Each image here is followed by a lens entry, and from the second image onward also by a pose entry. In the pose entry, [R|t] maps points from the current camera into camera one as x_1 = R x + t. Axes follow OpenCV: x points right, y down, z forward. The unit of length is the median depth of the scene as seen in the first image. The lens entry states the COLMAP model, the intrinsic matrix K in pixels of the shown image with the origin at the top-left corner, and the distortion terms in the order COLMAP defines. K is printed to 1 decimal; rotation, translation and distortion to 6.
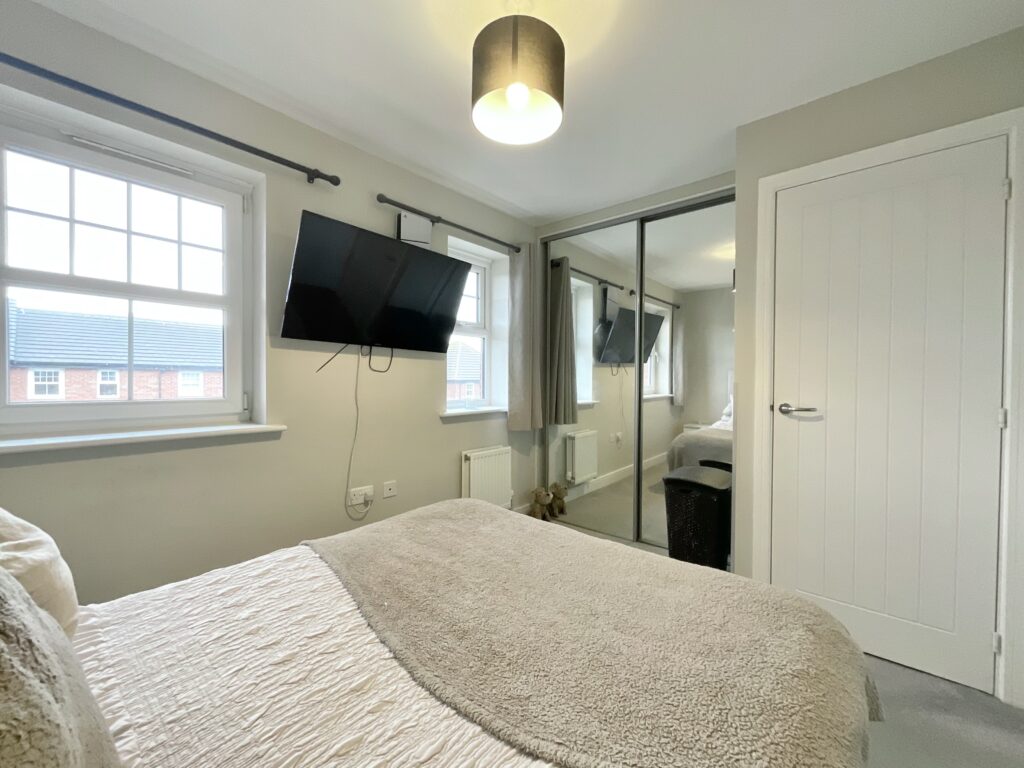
lens RADIAL K [[430.4, 0, 503.5], [0, 430.4, 383.1], [0, 0, 1]] dist [0.017945, 0.000012]
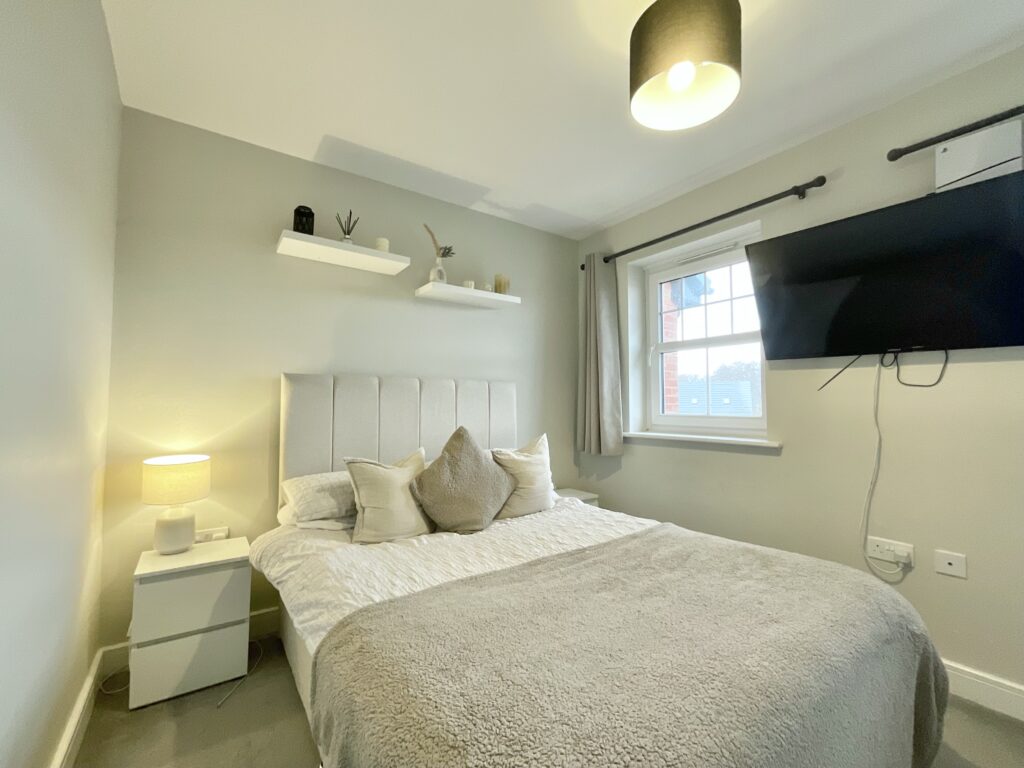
lens RADIAL K [[430.4, 0, 503.5], [0, 430.4, 383.1], [0, 0, 1]] dist [0.017945, 0.000012]
pose [[-0.236072, -0.059844, -0.969891, 0.652492], [-0.012633, 0.998207, -0.058516, 0.021775], [0.971653, -0.001561, -0.236405, 0.577686]]
